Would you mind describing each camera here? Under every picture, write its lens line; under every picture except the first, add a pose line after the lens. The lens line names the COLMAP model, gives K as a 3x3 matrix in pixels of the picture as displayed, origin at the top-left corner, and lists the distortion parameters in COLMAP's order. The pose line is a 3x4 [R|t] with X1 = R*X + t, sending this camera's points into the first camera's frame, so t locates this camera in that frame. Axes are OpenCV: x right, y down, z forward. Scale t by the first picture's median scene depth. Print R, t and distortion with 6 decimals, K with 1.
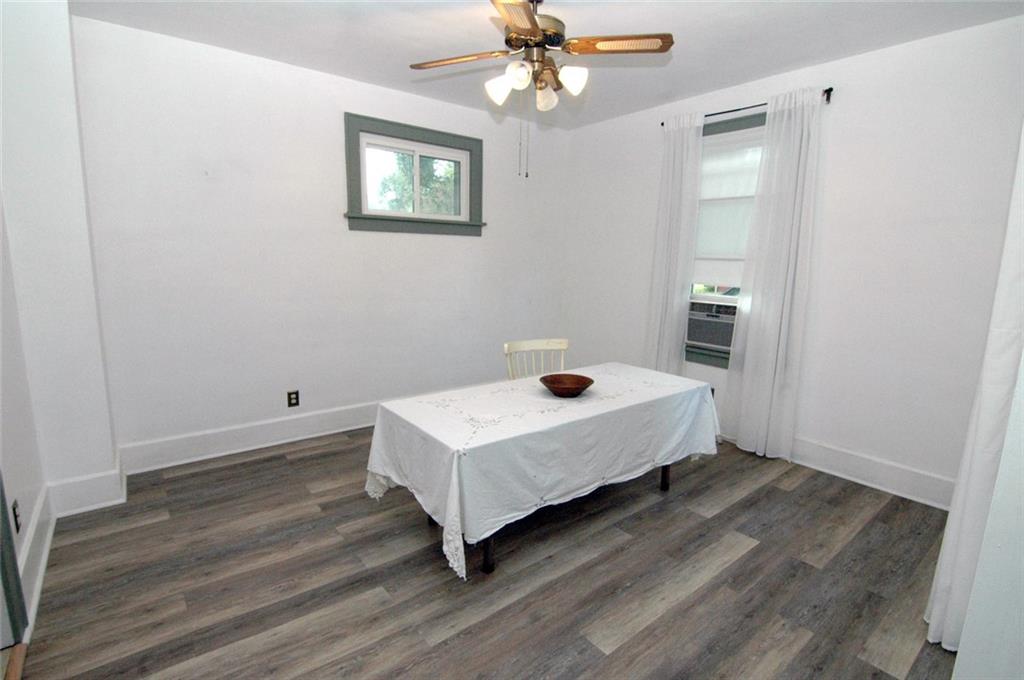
lens RADIAL K [[495.4, 0, 510.2], [0, 495.4, 339.0], [0, 0, 1]] dist [-0.012426, -0.002724]
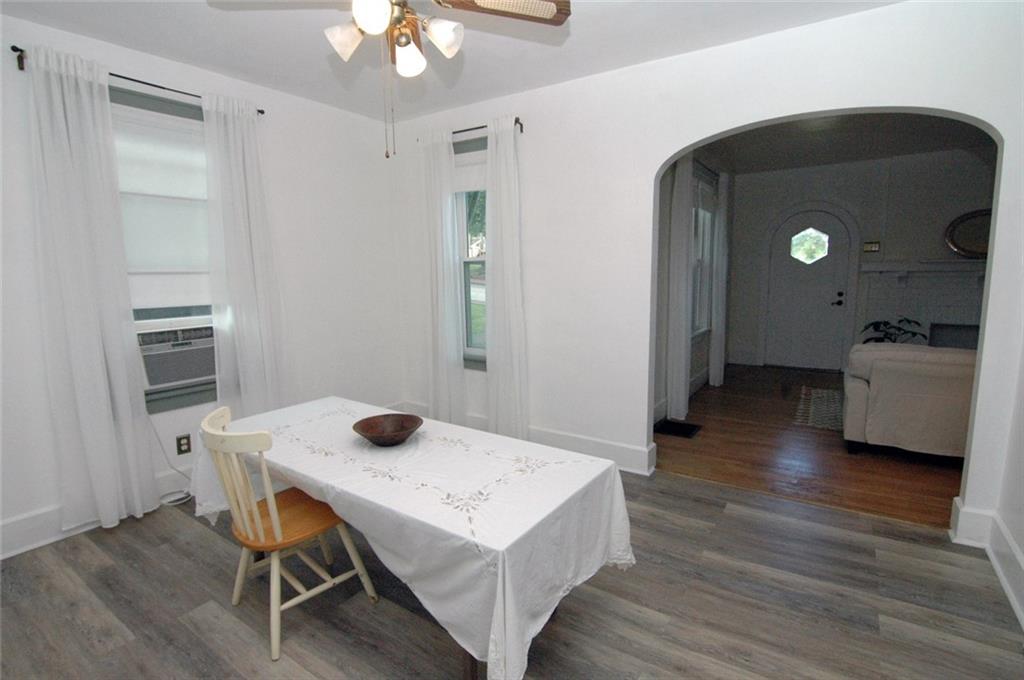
lens RADIAL K [[495.4, 0, 506.6], [0, 495.4, 339.0], [0, 0, 1]] dist [-0.012426, -0.002724]
pose [[-0.278984, -0.149626, 0.948567, -0.492944], [0.170811, 0.964303, 0.202346, -0.129296], [-0.944982, 0.218477, -0.243467, 0.719759]]
